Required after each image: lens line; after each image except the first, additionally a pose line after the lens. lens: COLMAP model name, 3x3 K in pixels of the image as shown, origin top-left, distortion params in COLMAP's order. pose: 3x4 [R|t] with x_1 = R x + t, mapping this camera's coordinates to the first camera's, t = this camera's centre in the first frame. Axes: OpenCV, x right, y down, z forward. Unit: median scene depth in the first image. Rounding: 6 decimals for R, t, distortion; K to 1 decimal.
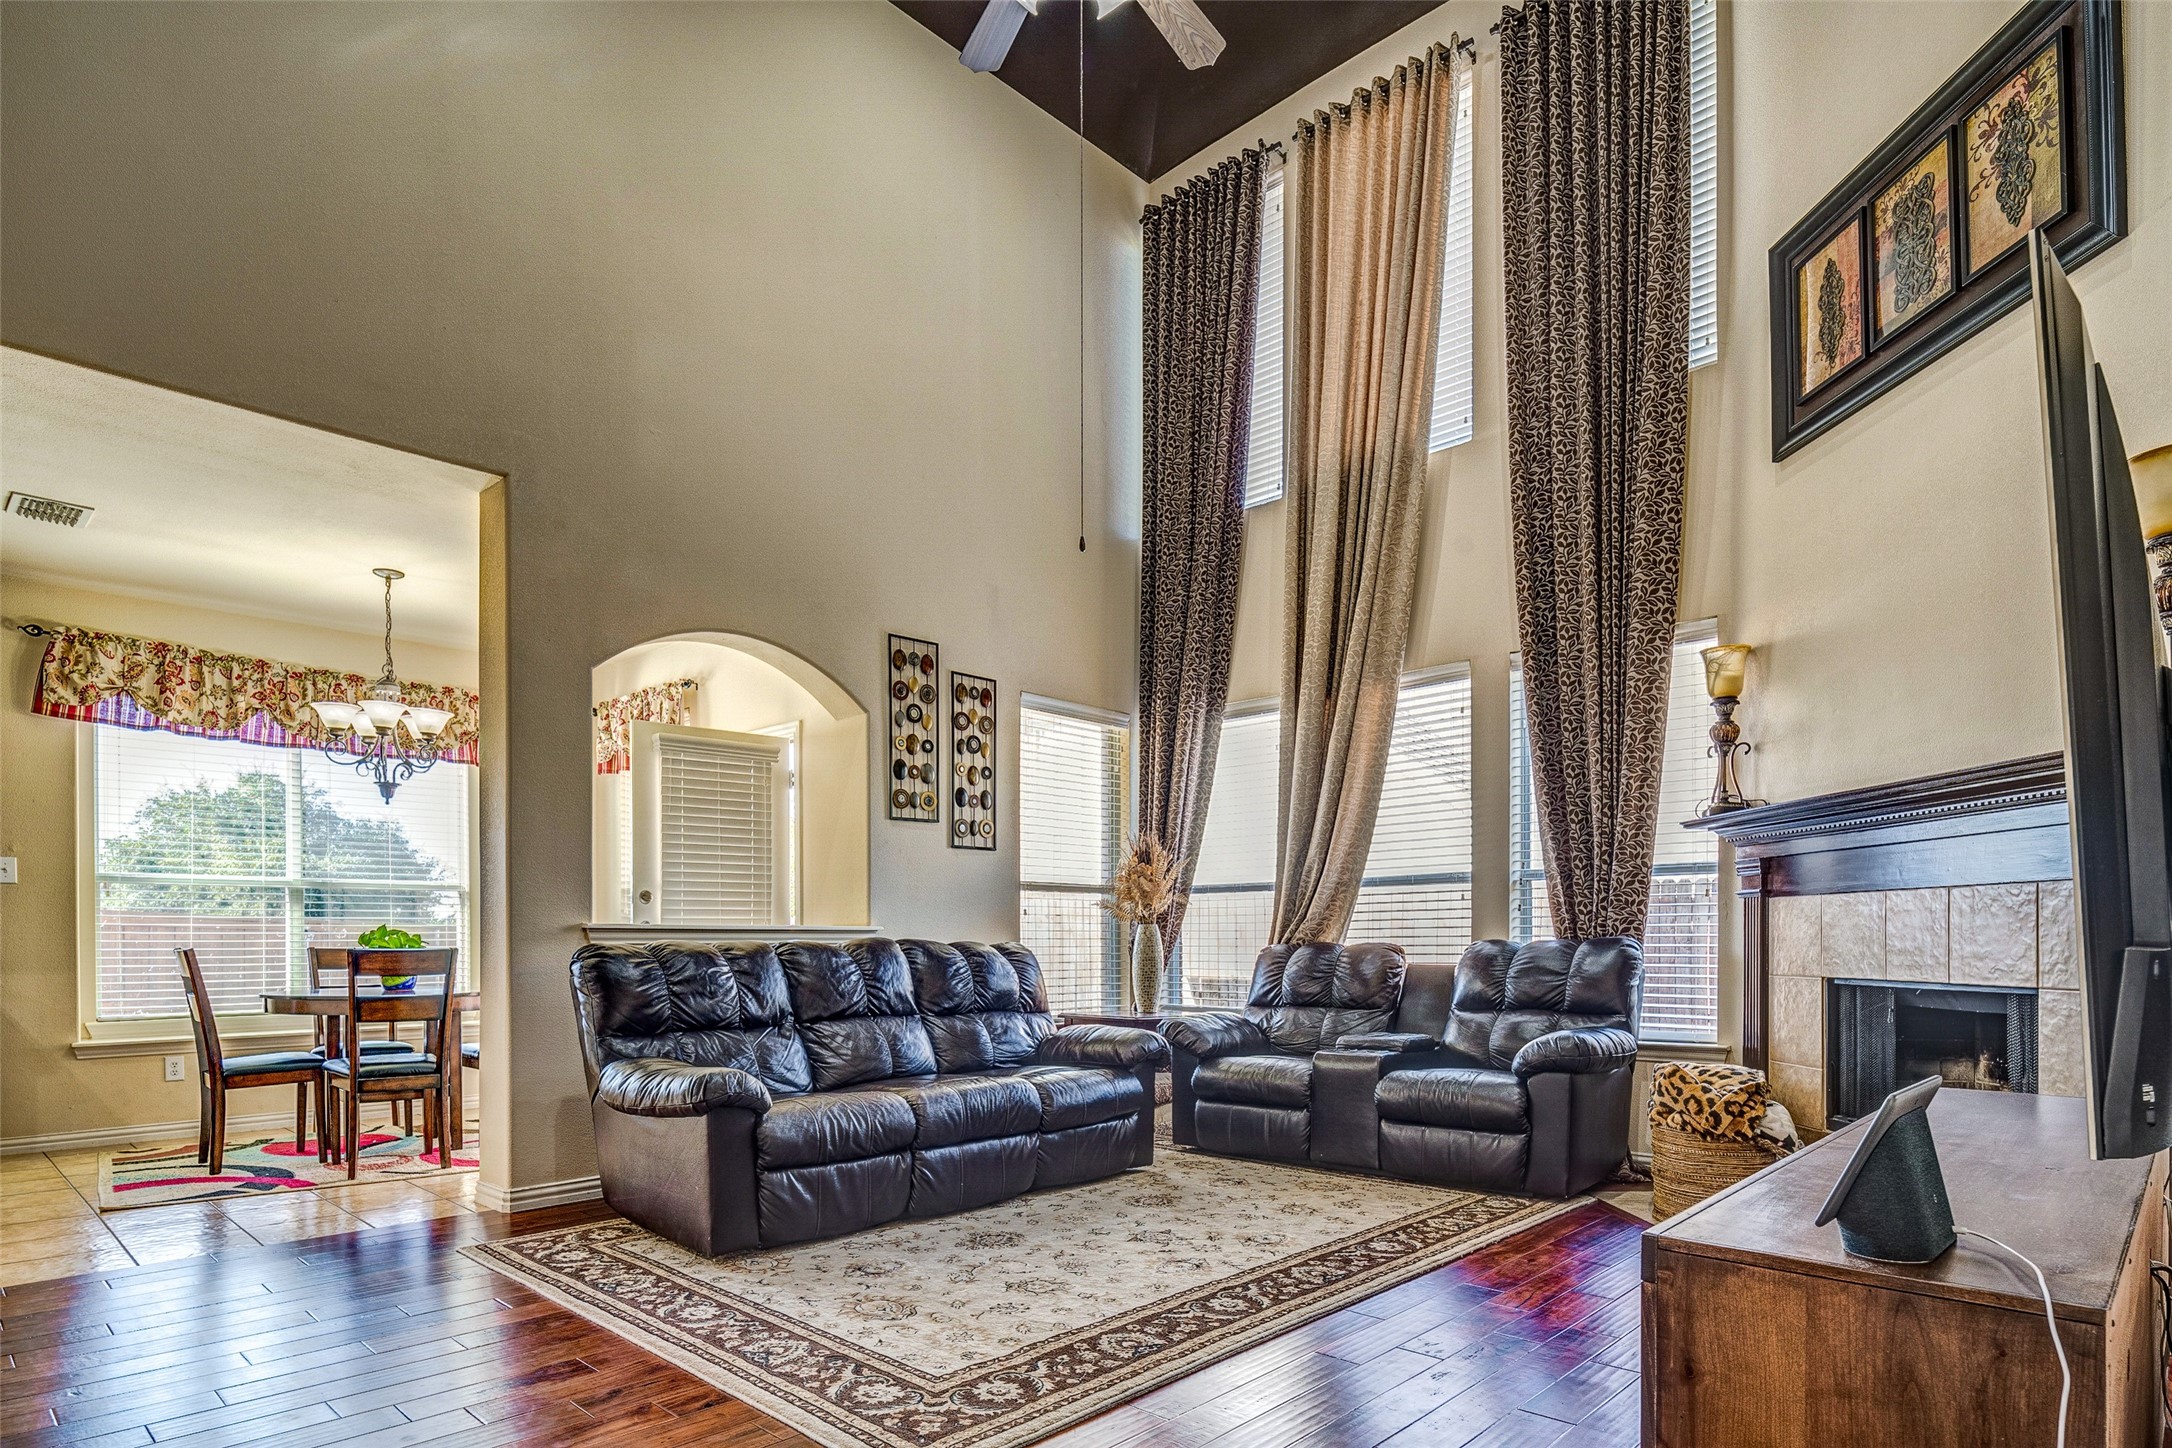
lens RADIAL K [[1175.6, 0, 1077.2], [0, 1175.6, 946.1], [0, 0, 1]] dist [-0.001546, -0.006011]
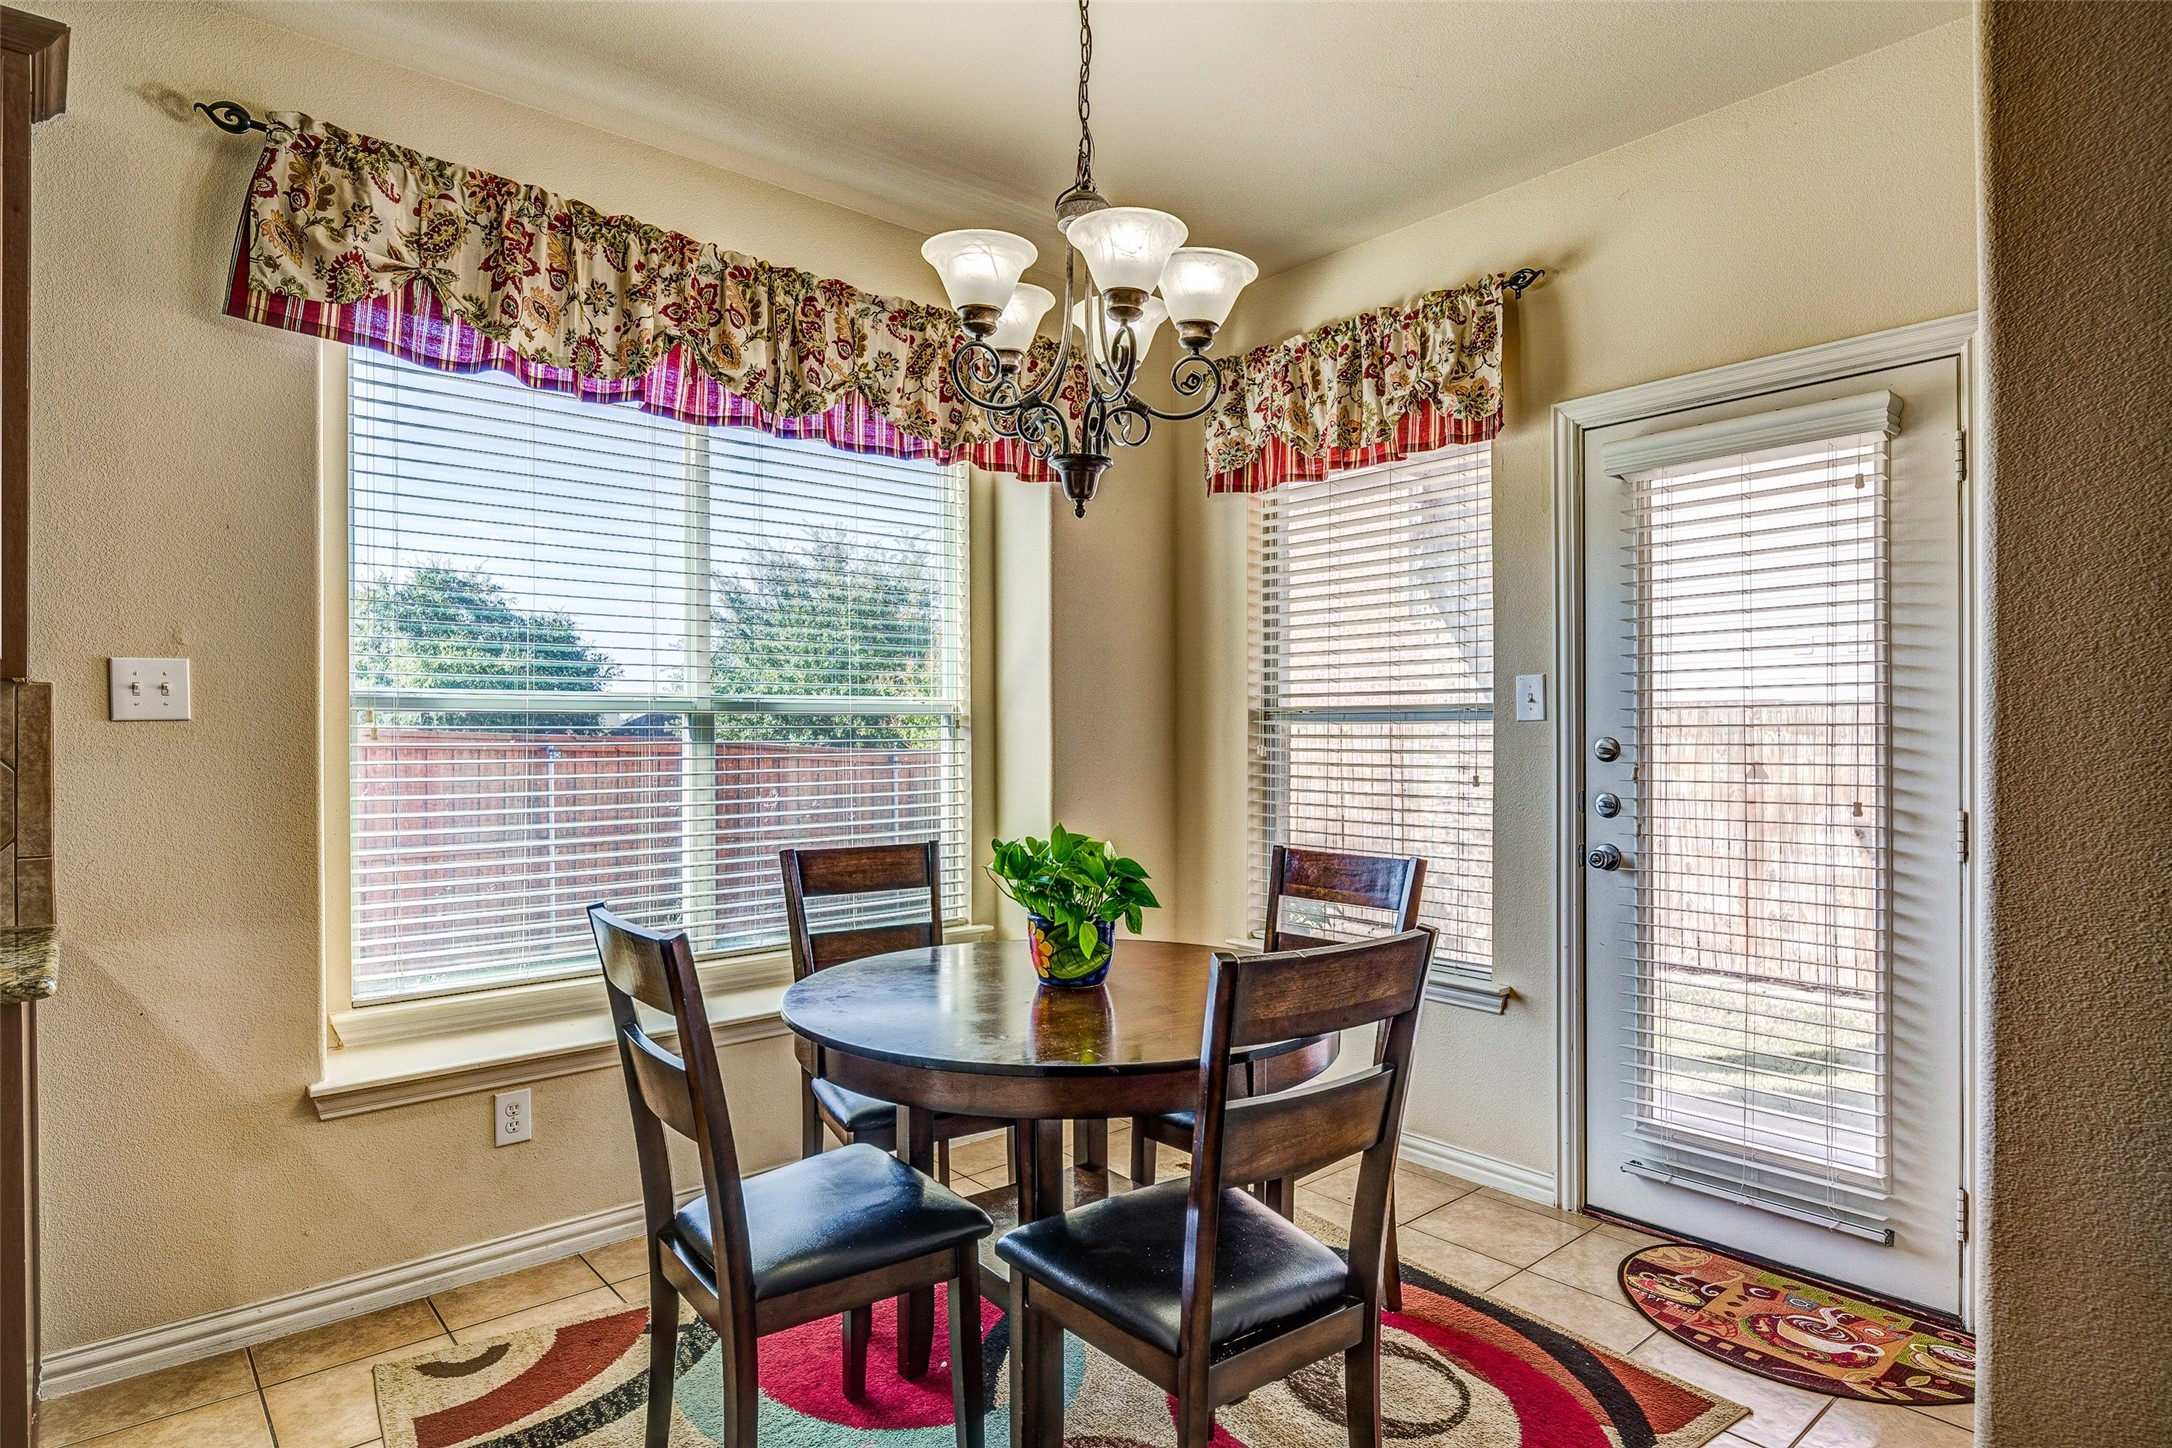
lens RADIAL K [[1175.6, 0, 1075.8], [0, 1175.6, 735.3], [0, 0, 1]] dist [-0.001546, -0.006011]
pose [[0.995145, 0.000048, -0.098418, -0.535447], [-0.000365, 0.999995, -0.003199, -0.046009], [0.098417, 0.003220, 0.995140, 0.597231]]
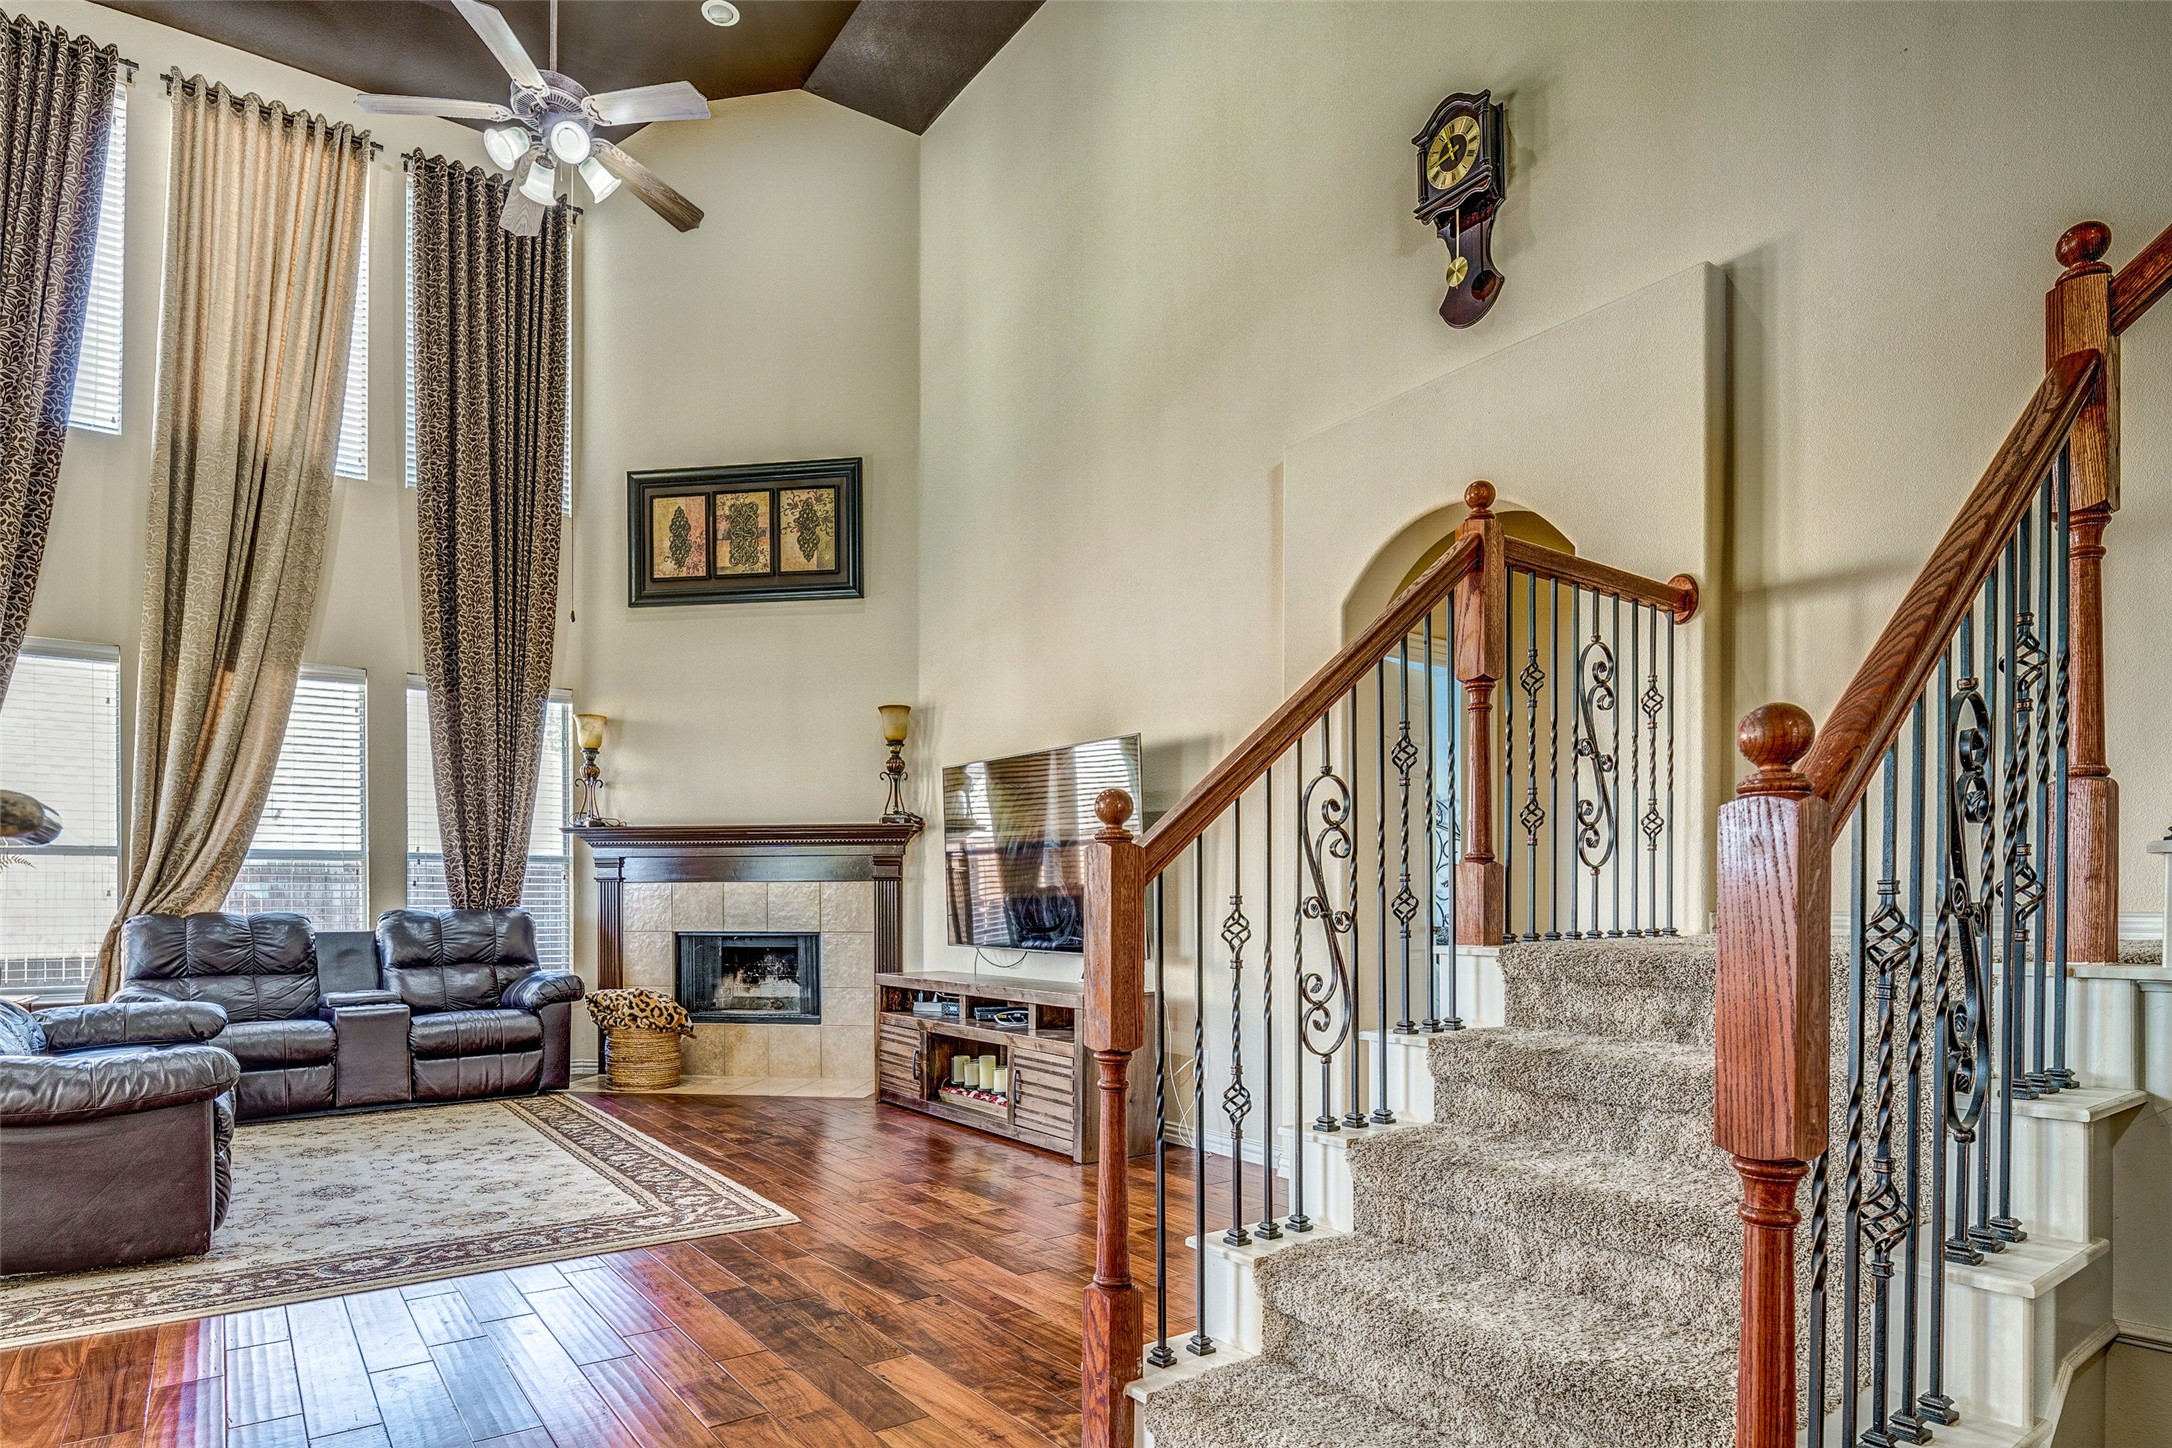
lens RADIAL K [[1175.6, 0, 1077.7], [0, 1175.6, 918.1], [0, 0, 1]] dist [-0.001546, -0.006011]
pose [[0.168800, -0.005184, 0.985637, -0.686291], [0.006441, 0.999971, 0.004157, 0.002778], [-0.985629, 0.005647, 0.168829, 0.109865]]
